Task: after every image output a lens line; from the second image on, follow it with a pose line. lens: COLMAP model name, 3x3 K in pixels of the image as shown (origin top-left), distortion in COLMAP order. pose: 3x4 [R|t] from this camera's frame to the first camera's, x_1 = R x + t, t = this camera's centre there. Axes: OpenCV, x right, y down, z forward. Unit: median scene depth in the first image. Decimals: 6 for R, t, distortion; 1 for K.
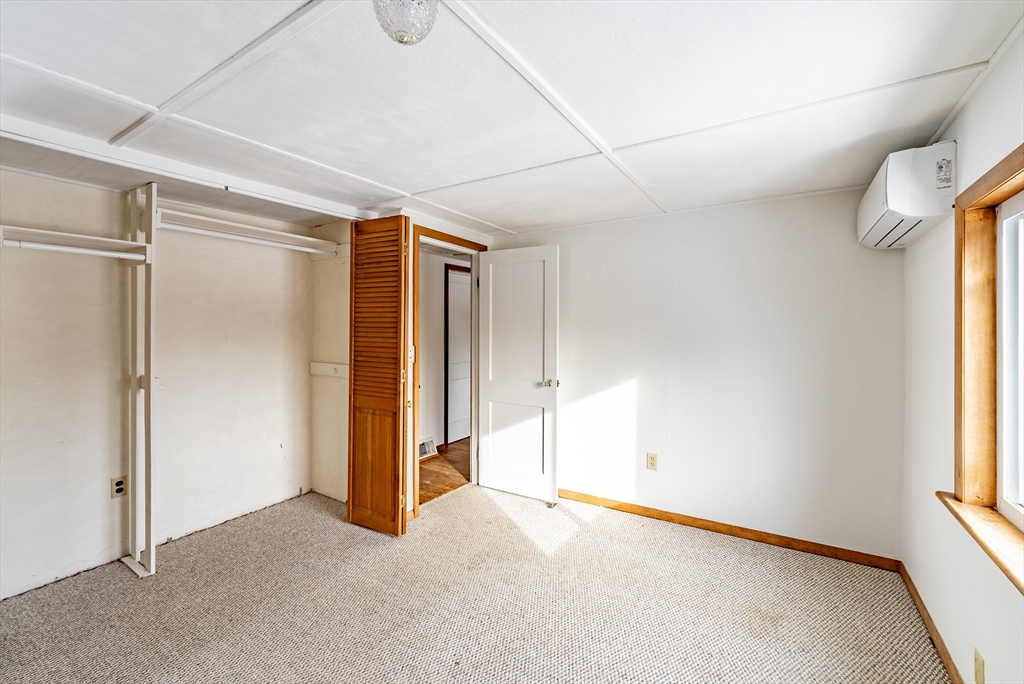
lens RADIAL K [[431.9, 0, 517.6], [0, 431.9, 326.7], [0, 0, 1]] dist [0.006697, -0.001290]
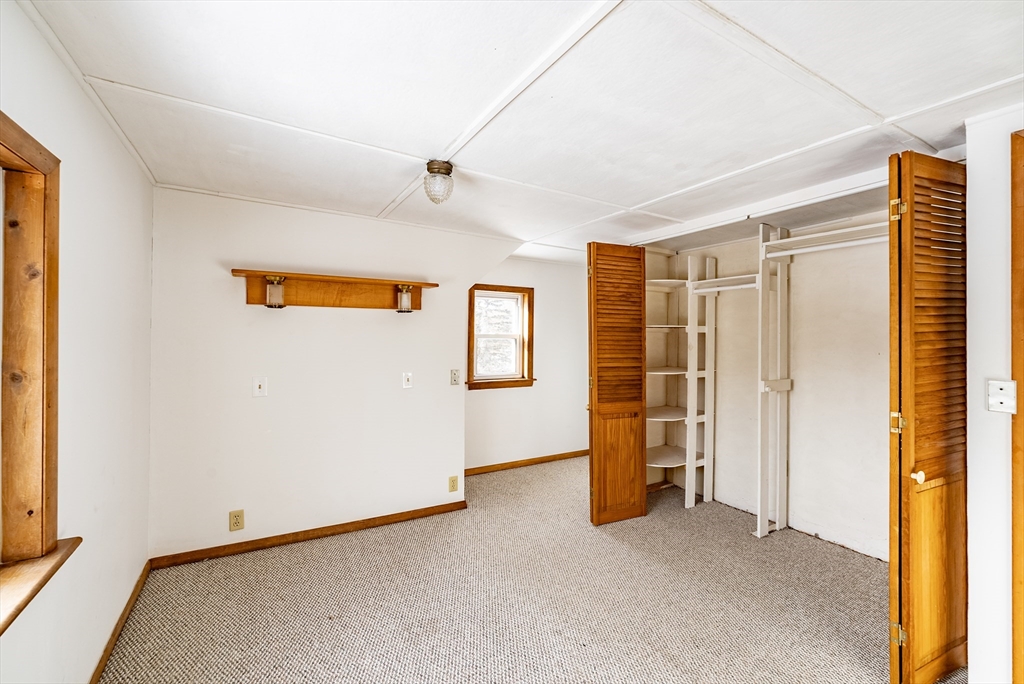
lens RADIAL K [[431.9, 0, 510.7], [0, 431.9, 338.0], [0, 0, 1]] dist [0.006697, -0.001290]
pose [[-0.453201, -0.004277, -0.891398, 0.459468], [-0.014277, 0.999895, 0.002461, 0.003125], [0.891294, 0.013842, -0.453215, 0.711782]]
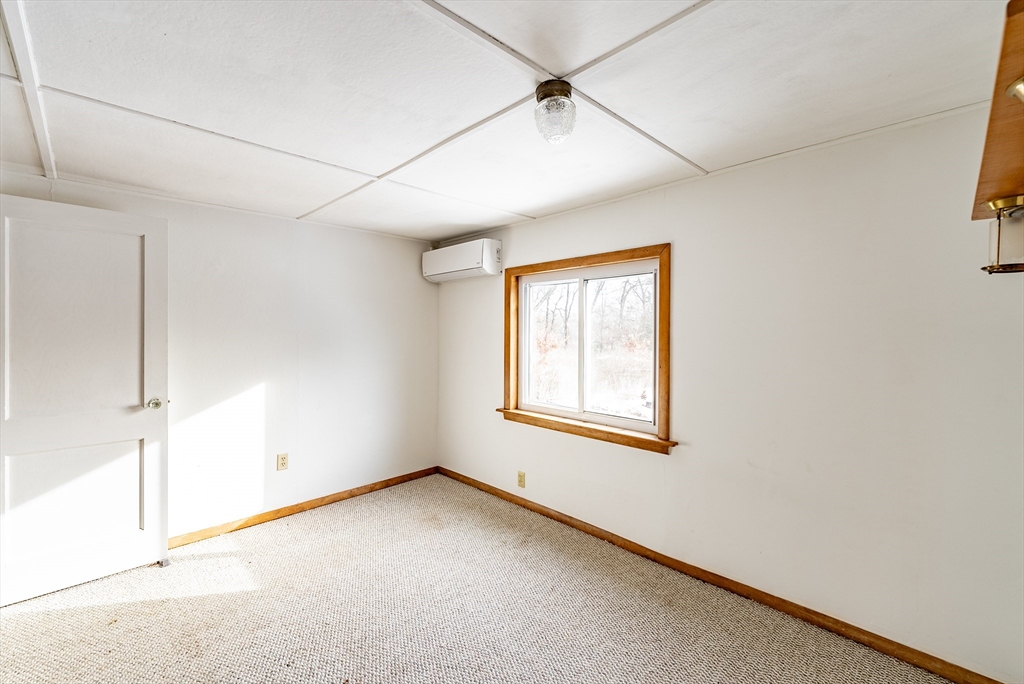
lens RADIAL K [[431.9, 0, 513.8], [0, 431.9, 336.2], [0, 0, 1]] dist [0.006697, -0.001290]
pose [[0.234032, -0.010599, 0.972171, -0.547060], [-0.002305, 0.999932, 0.011457, 0.005270], [-0.972226, -0.004922, 0.233992, 0.241227]]
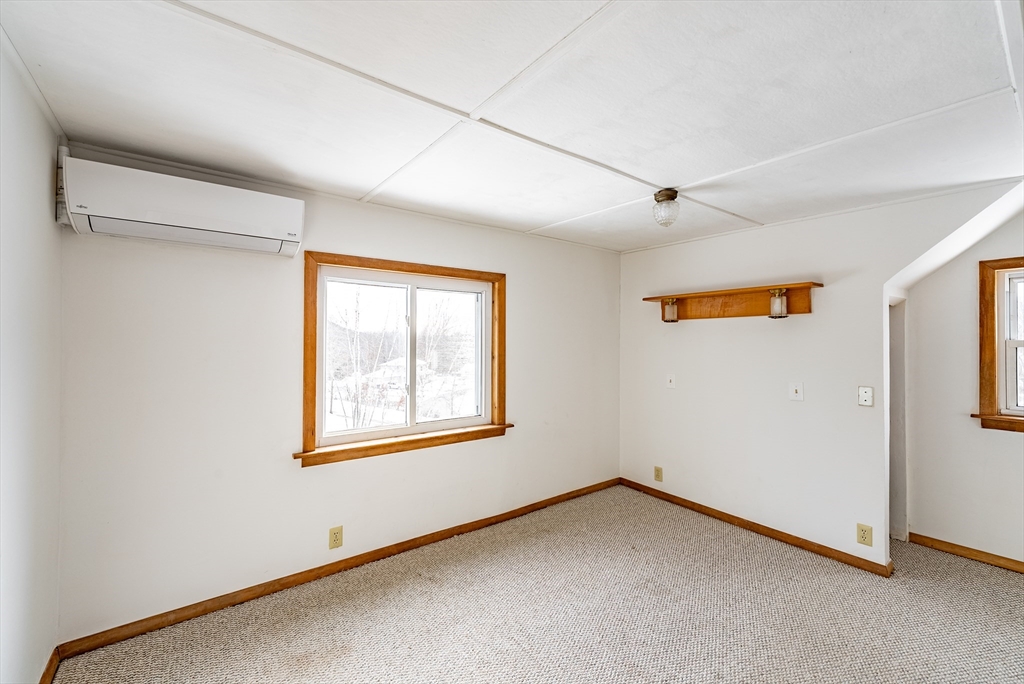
lens RADIAL K [[431.9, 0, 512.1], [0, 431.9, 340.3], [0, 0, 1]] dist [0.006697, -0.001290]
pose [[-0.937628, -0.007247, 0.347566, -0.087914], [-0.007737, 0.999970, -0.000022, 0.003192], [-0.347555, -0.002709, -0.937656, 1.116995]]
